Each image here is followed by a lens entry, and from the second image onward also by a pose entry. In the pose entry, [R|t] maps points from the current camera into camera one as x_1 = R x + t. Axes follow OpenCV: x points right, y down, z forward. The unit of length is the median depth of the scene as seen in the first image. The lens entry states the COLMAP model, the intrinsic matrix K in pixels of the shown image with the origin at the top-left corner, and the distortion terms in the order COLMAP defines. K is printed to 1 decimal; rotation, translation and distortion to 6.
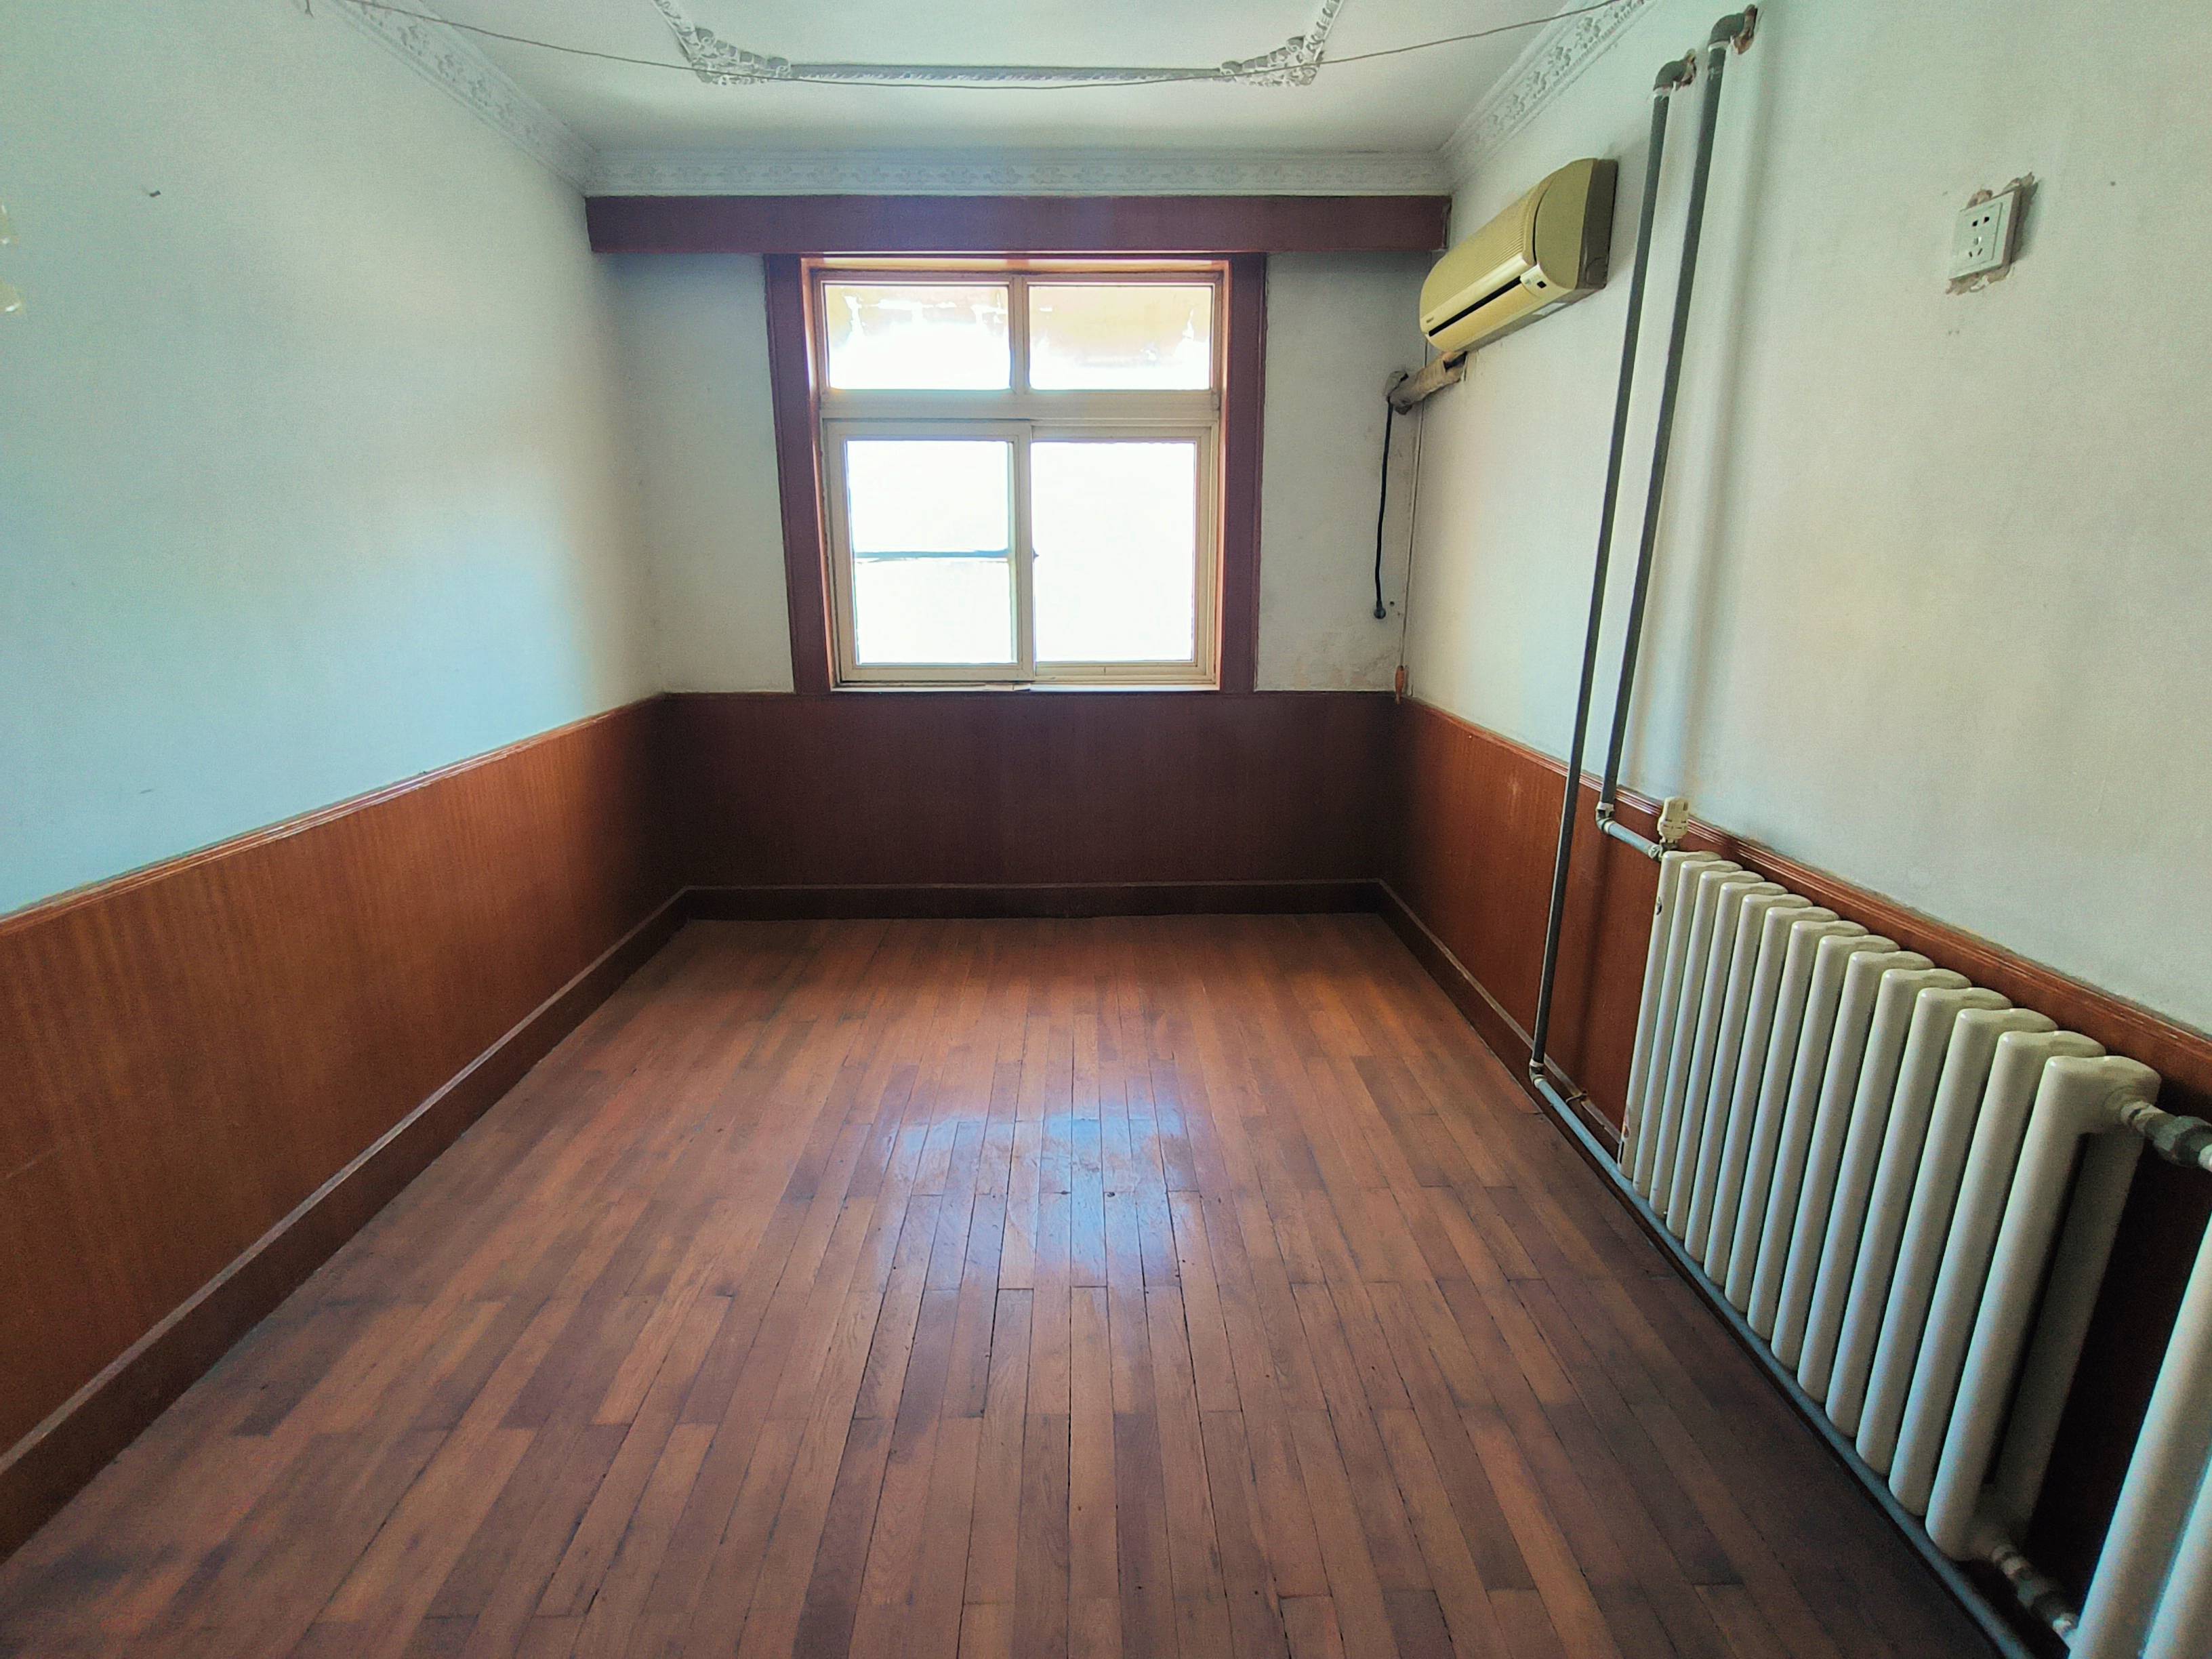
lens RADIAL K [[1040.1, 0, 1106.0], [0, 1040.1, 829.5], [0, 0, 1]] dist [0.002047, 0.000284]
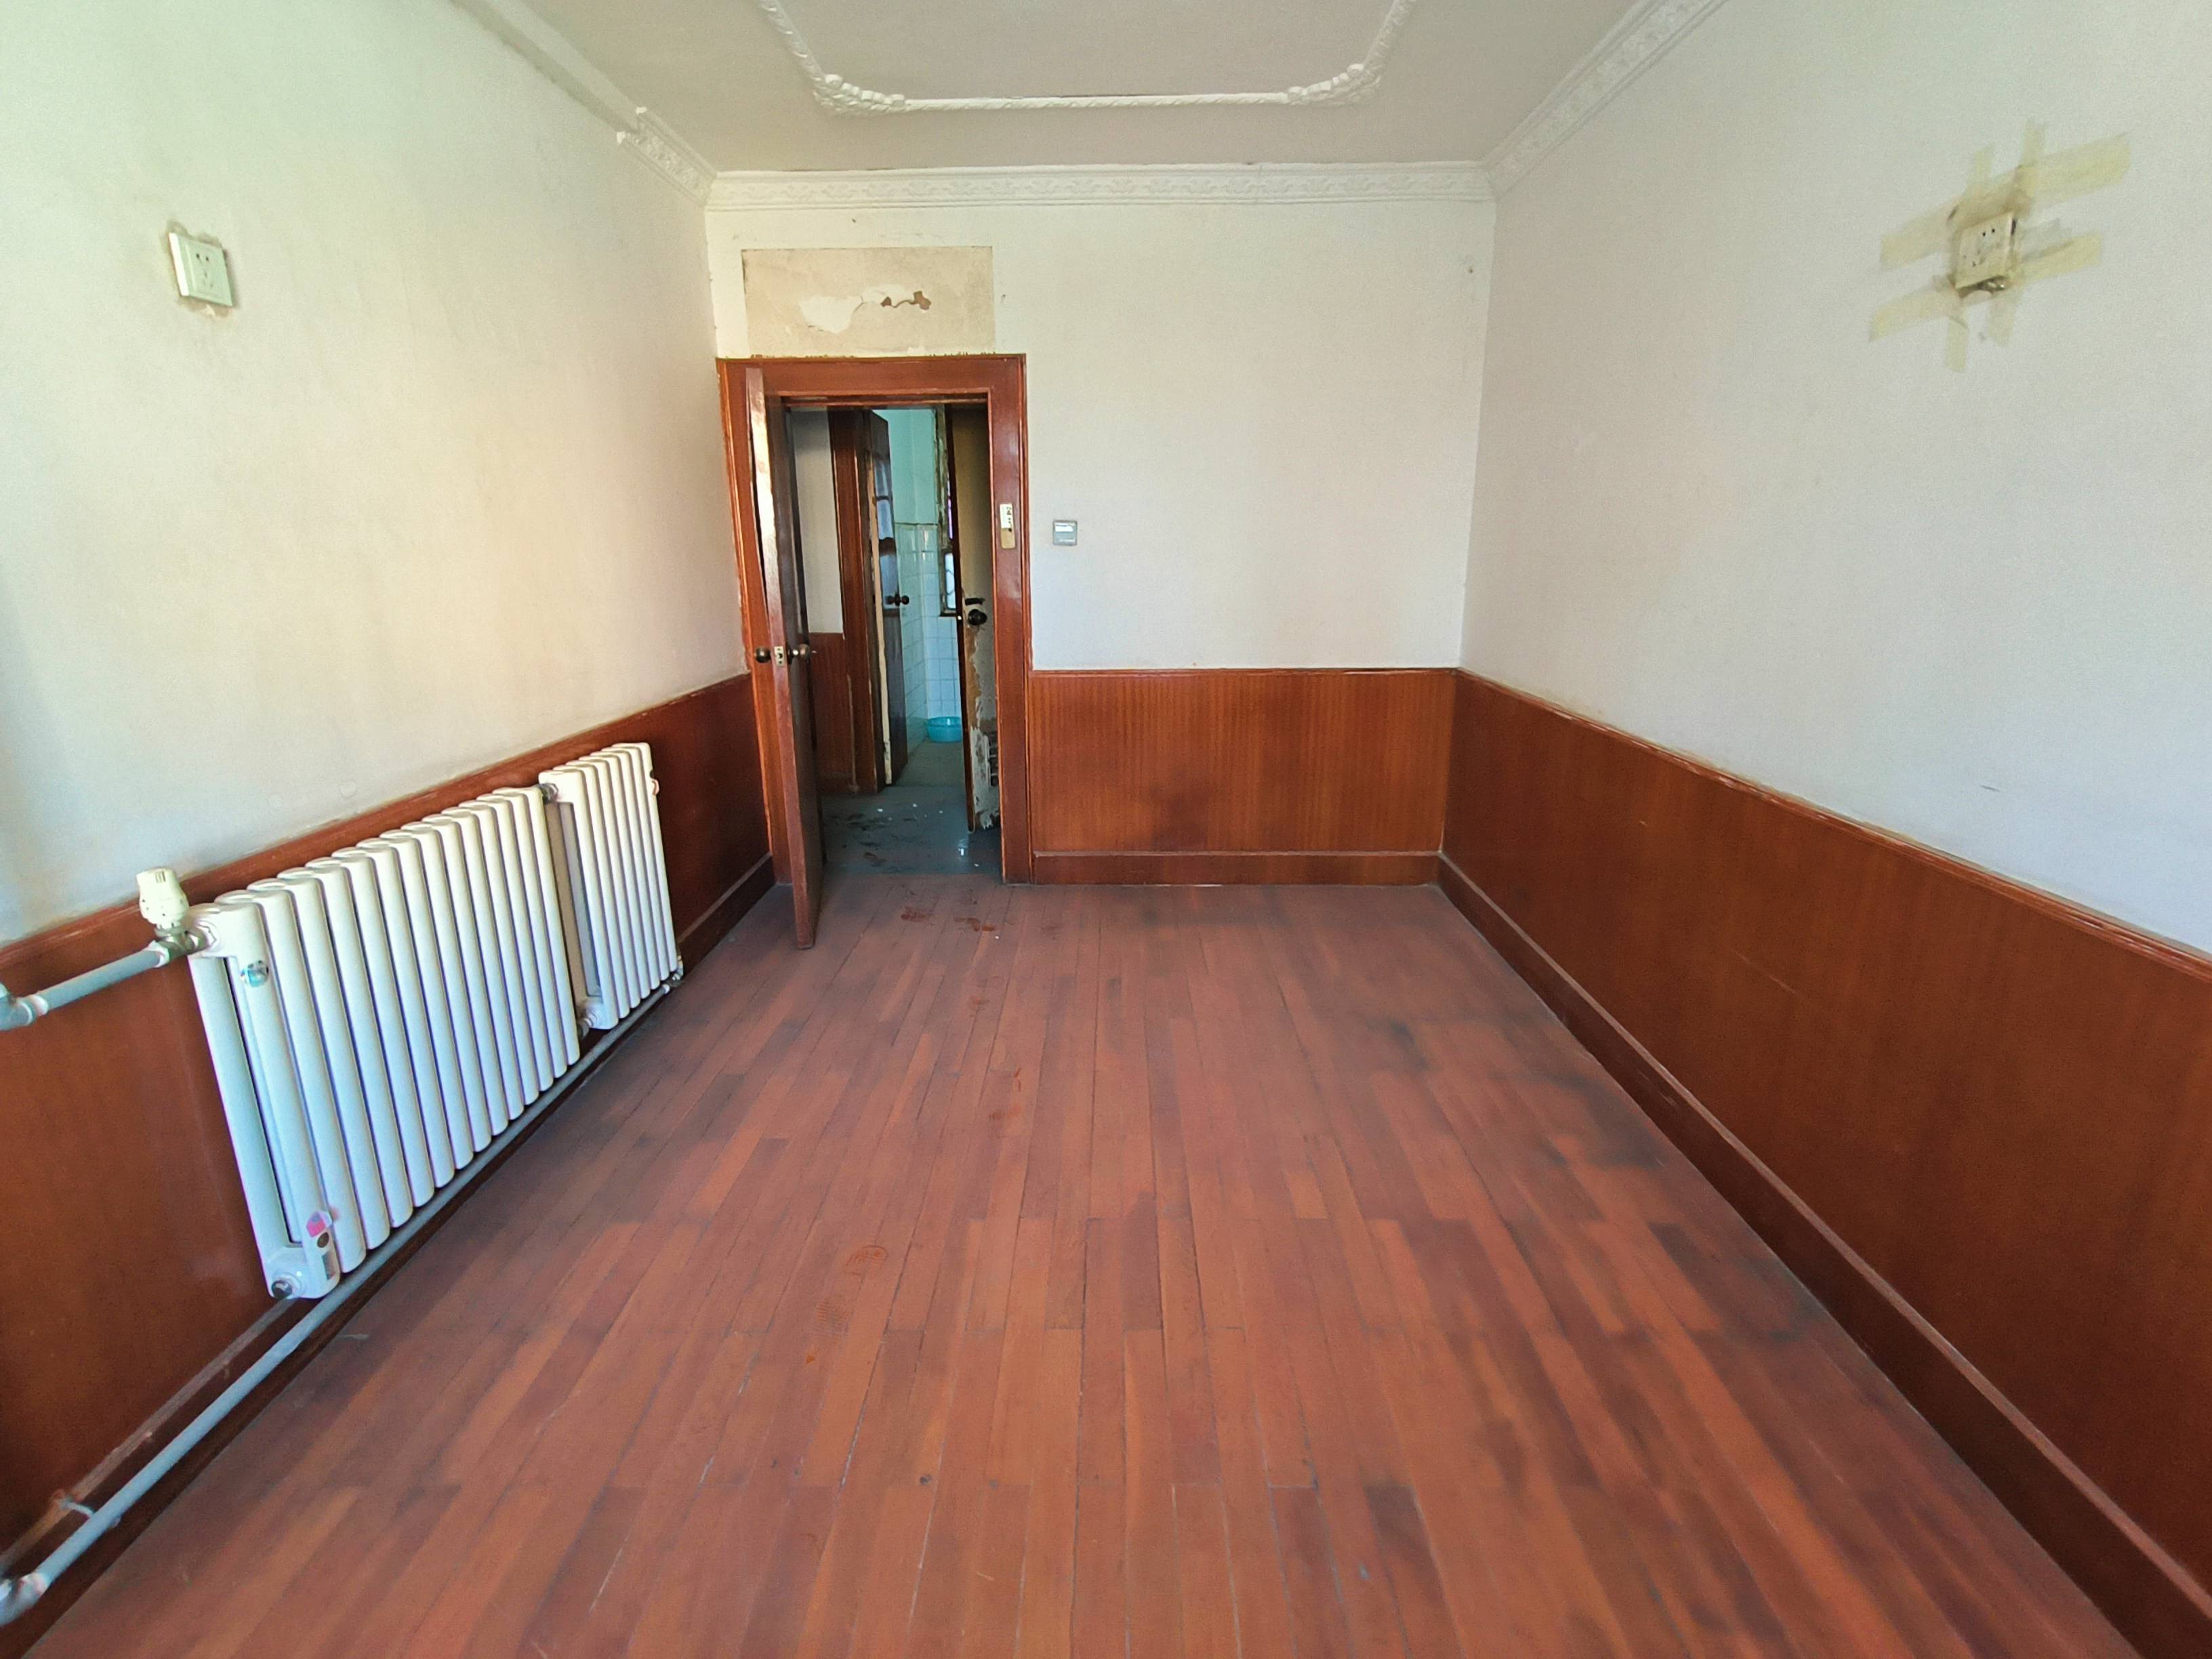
lens RADIAL K [[1040.1, 0, 1106.0], [0, 1040.1, 829.5], [0, 0, 1]] dist [0.002047, 0.000284]
pose [[-0.999256, -0.003378, 0.038412, -0.185101], [0.016581, 0.861707, 0.507135, -0.480125], [-0.034814, 0.507395, -0.861010, 1.828506]]
